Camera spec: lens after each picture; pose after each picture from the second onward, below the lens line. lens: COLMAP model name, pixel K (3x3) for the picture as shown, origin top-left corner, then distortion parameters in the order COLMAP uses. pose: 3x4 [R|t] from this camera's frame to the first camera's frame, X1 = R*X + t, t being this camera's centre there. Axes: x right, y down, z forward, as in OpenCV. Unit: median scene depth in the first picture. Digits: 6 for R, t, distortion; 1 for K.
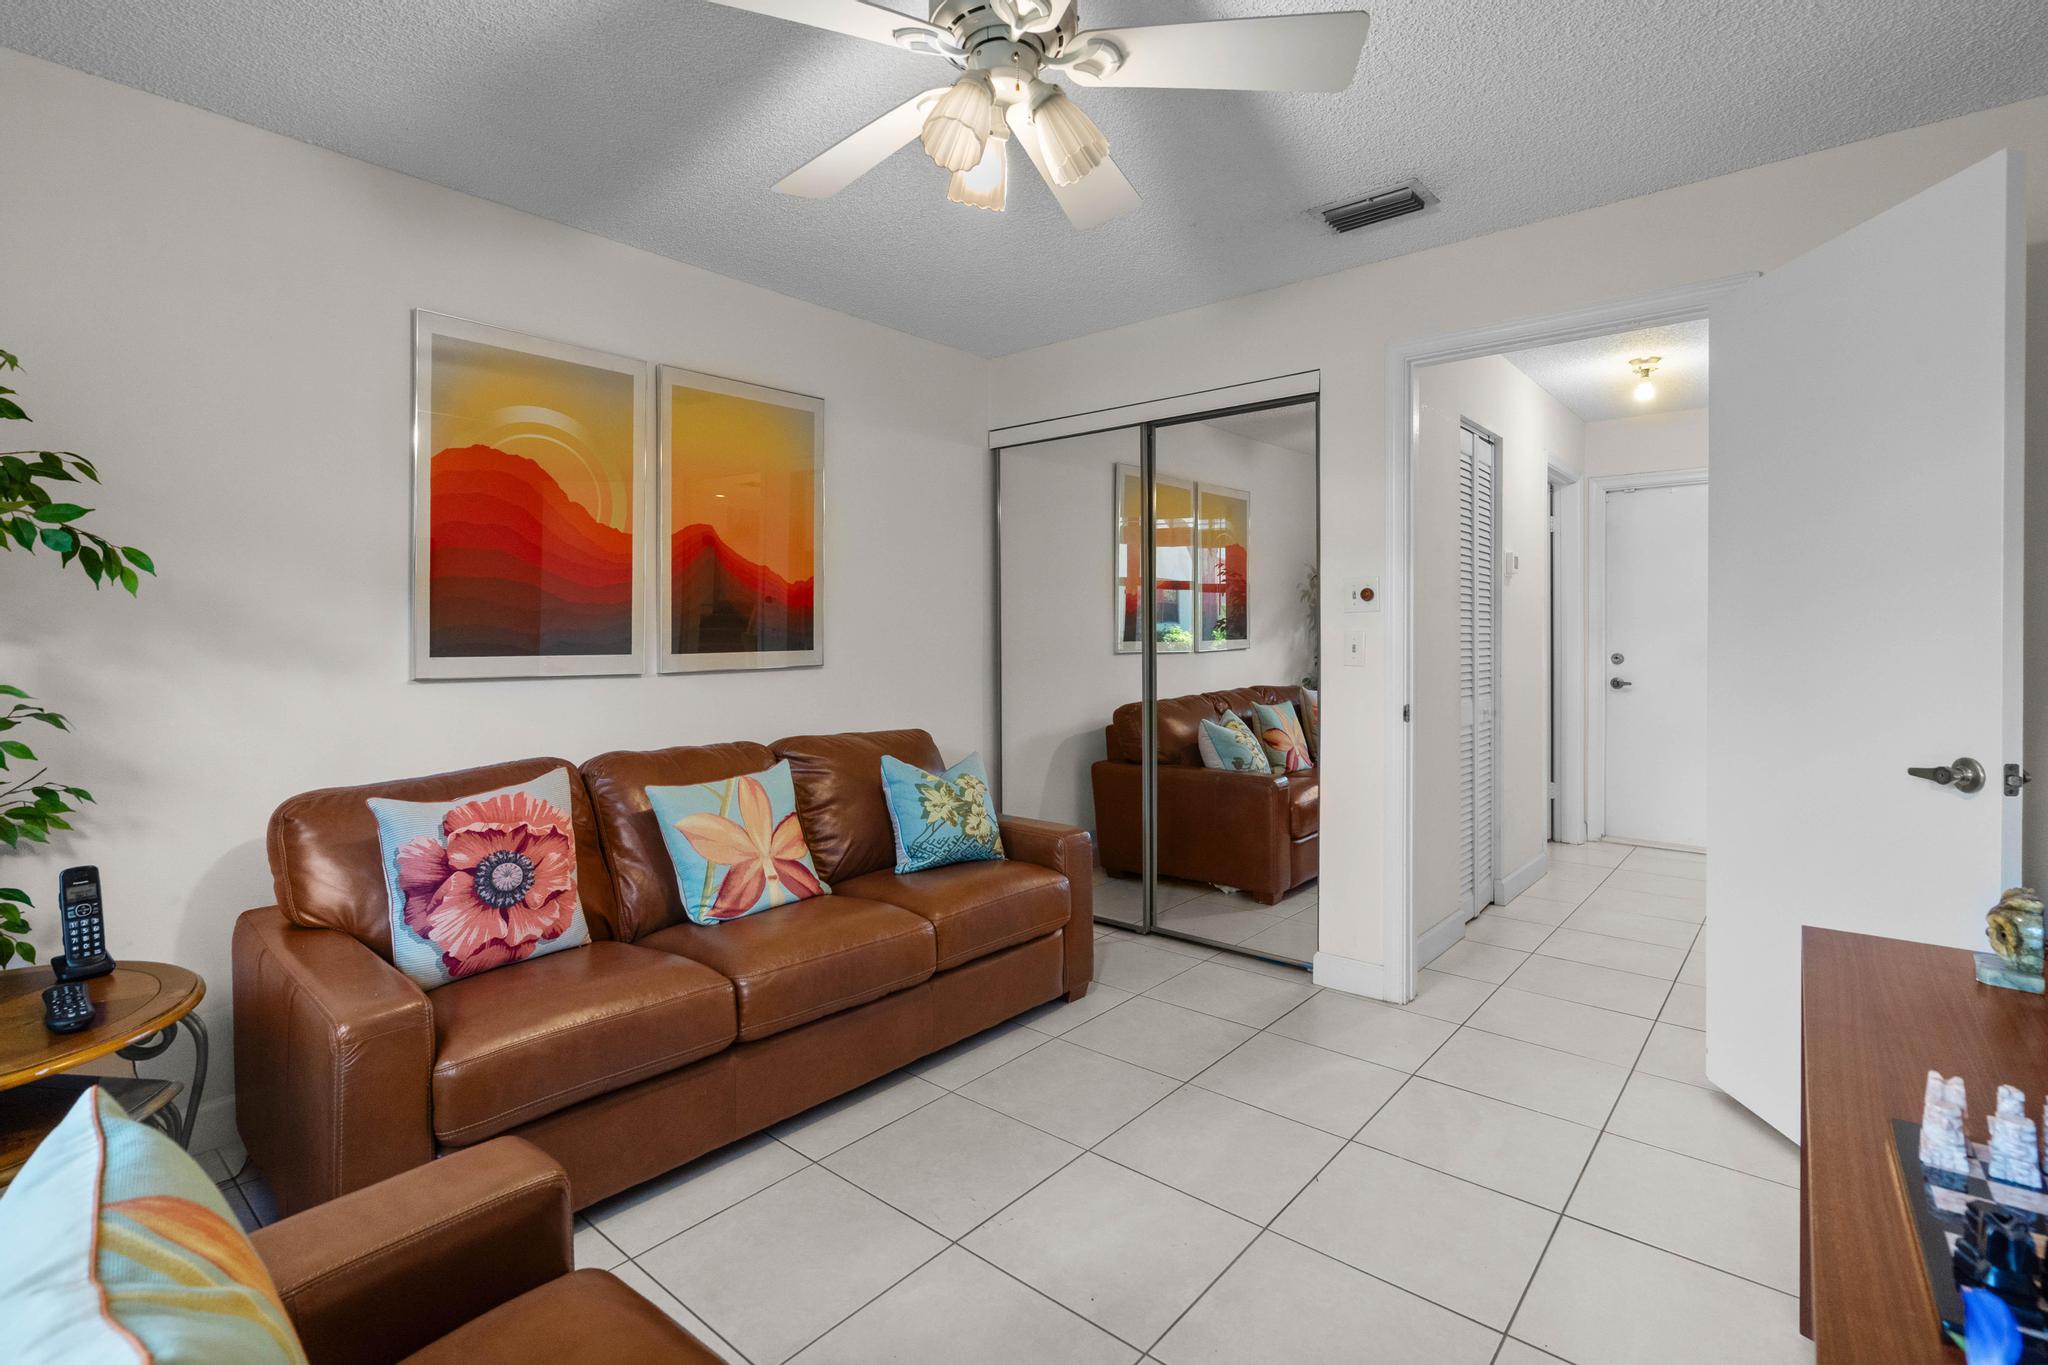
lens RADIAL K [[938.6, 0, 1018.7], [0, 938.6, 636.5], [0, 0, 1]] dist [-0.005034, 0.001039]
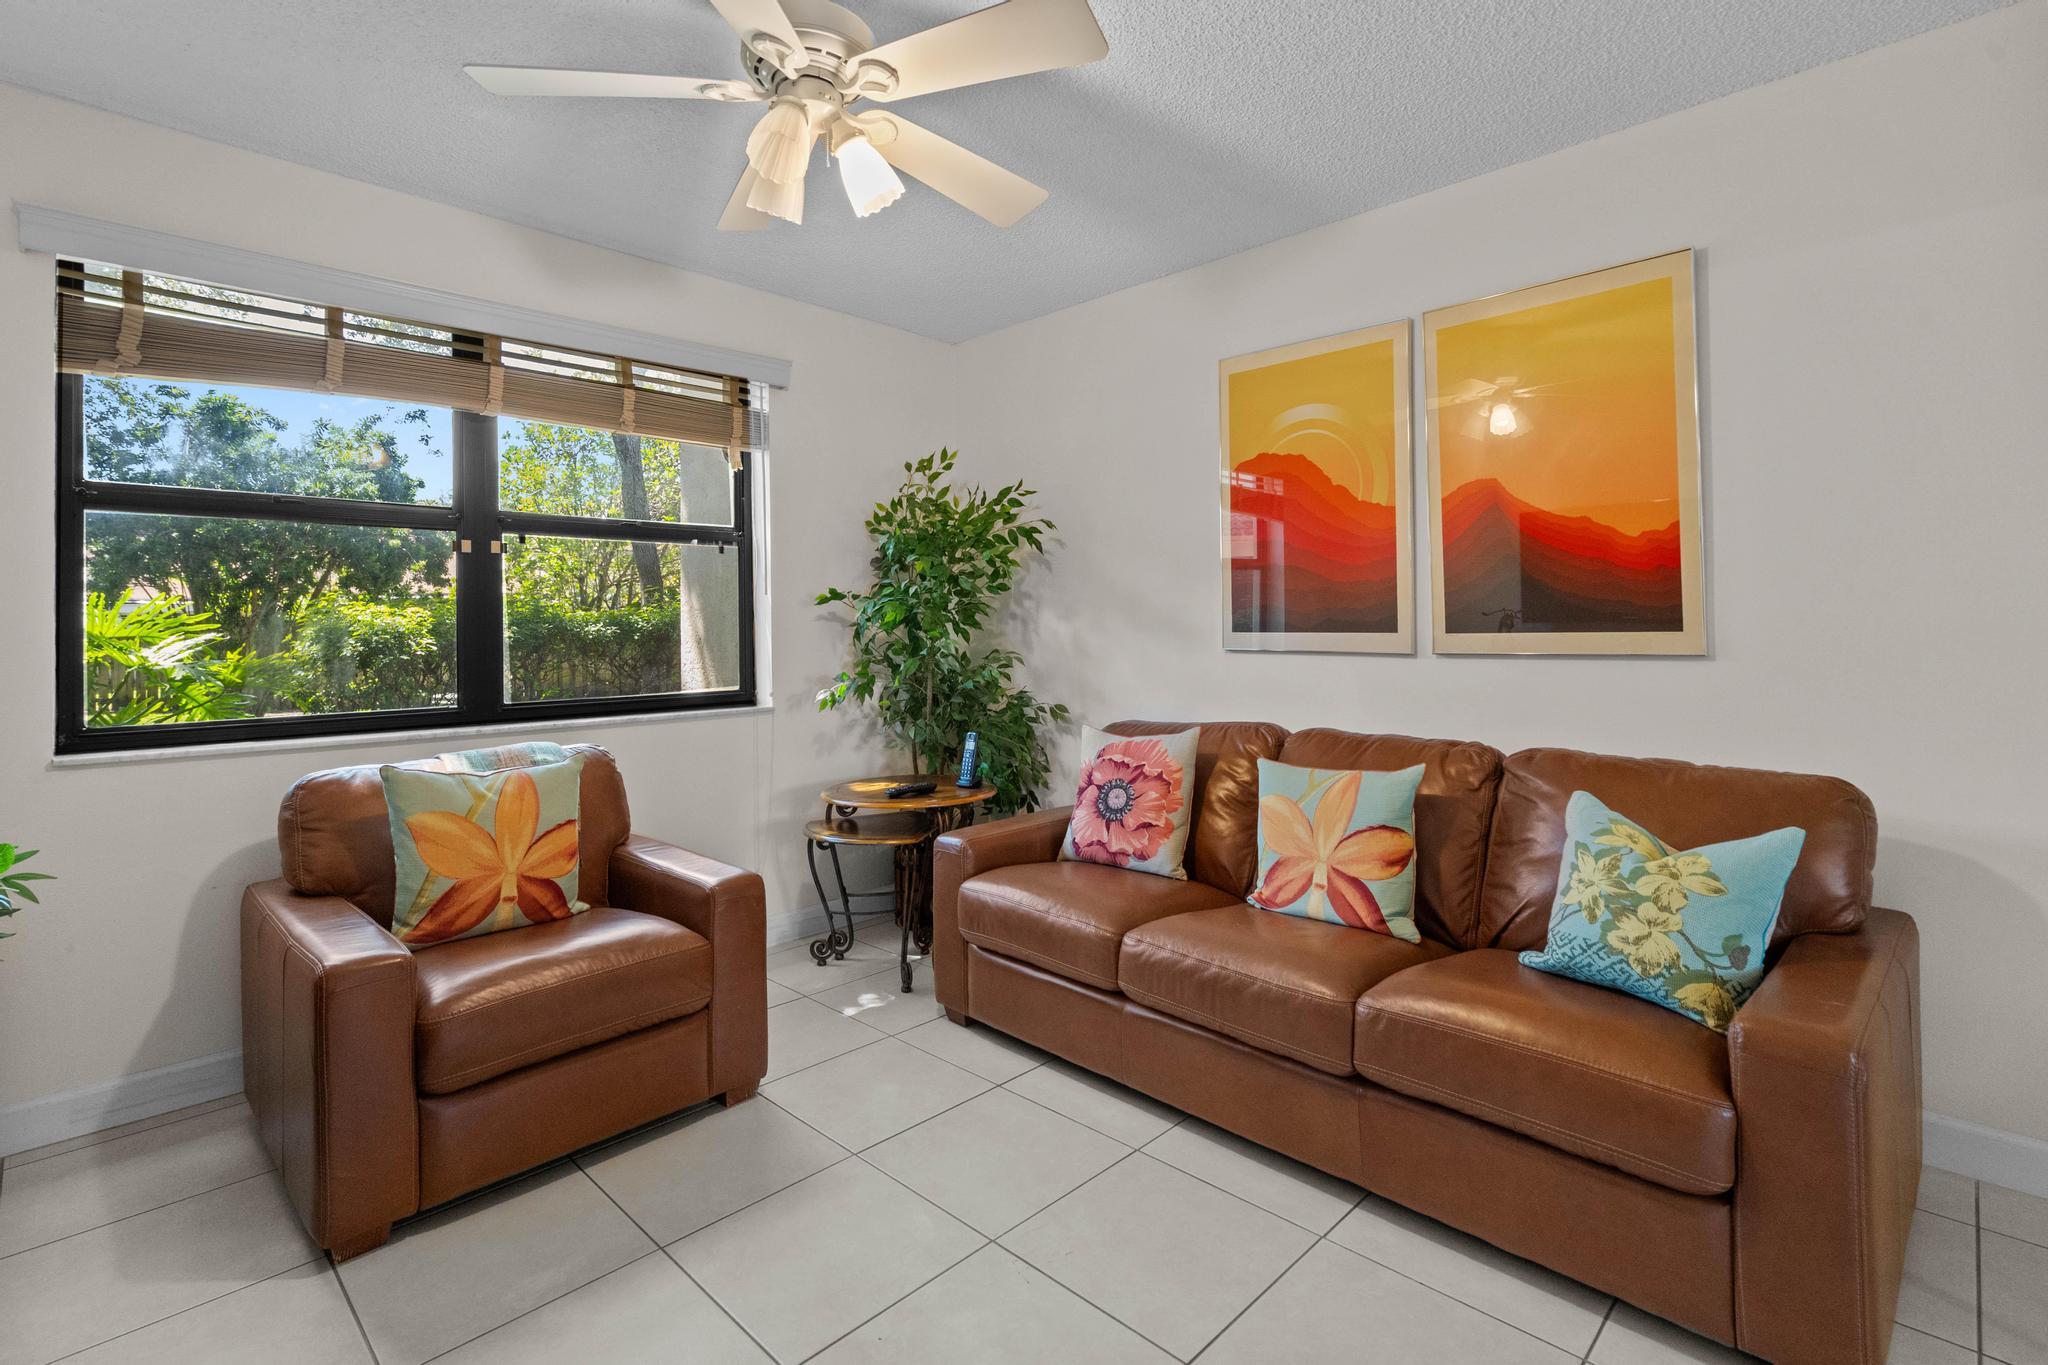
lens RADIAL K [[938.6, 0, 1018.8], [0, 938.6, 623.2], [0, 0, 1]] dist [-0.005034, 0.001039]
pose [[-0.047126, -0.003427, -0.998883, 0.642445], [0.002312, 0.999991, -0.003540, 0.013530], [0.998886, -0.002476, -0.047118, 0.775841]]
